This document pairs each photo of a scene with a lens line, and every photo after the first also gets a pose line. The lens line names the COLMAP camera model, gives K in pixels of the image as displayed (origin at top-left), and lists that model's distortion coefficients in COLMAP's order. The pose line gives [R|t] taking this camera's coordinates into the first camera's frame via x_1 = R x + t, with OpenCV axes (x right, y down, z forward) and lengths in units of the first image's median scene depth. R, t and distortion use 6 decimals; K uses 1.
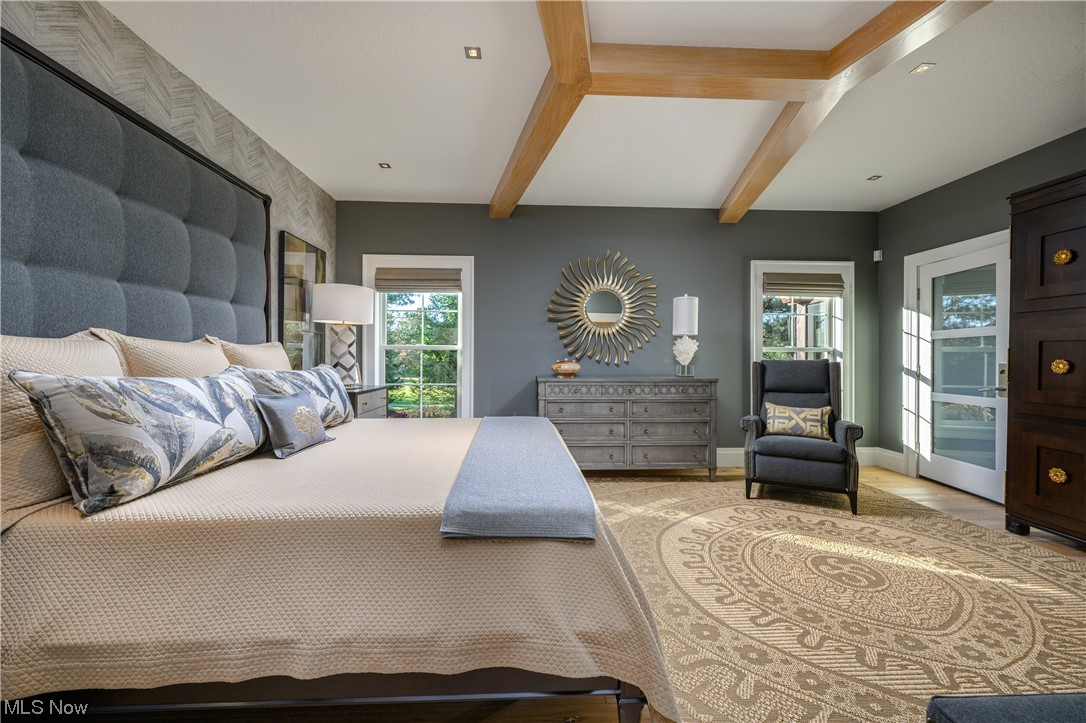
lens RADIAL K [[428.9, 0, 540.2], [0, 428.9, 359.8], [0, 0, 1]] dist [-0.002578, 0.000324]
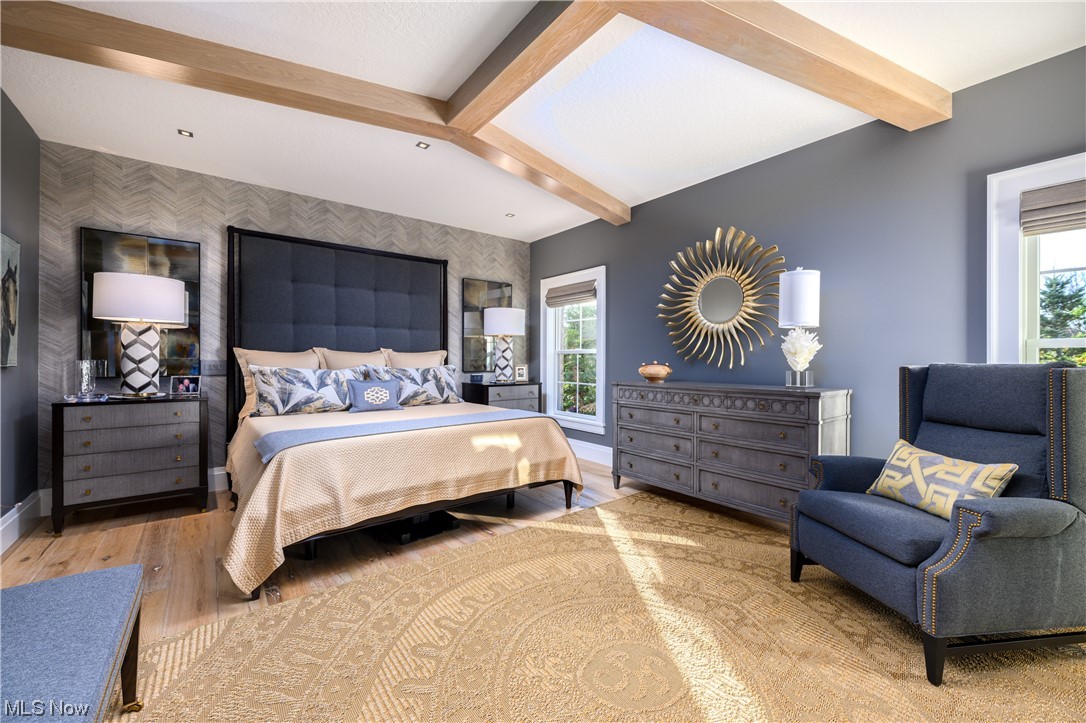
lens RADIAL K [[428.9, 0, 544.0], [0, 428.9, 358.8], [0, 0, 1]] dist [-0.002578, 0.000324]
pose [[0.584680, -0.003344, -0.811257, 0.702712], [-0.005340, 0.999954, -0.007971, 0.000004], [0.811246, 0.008993, 0.584635, 0.285384]]
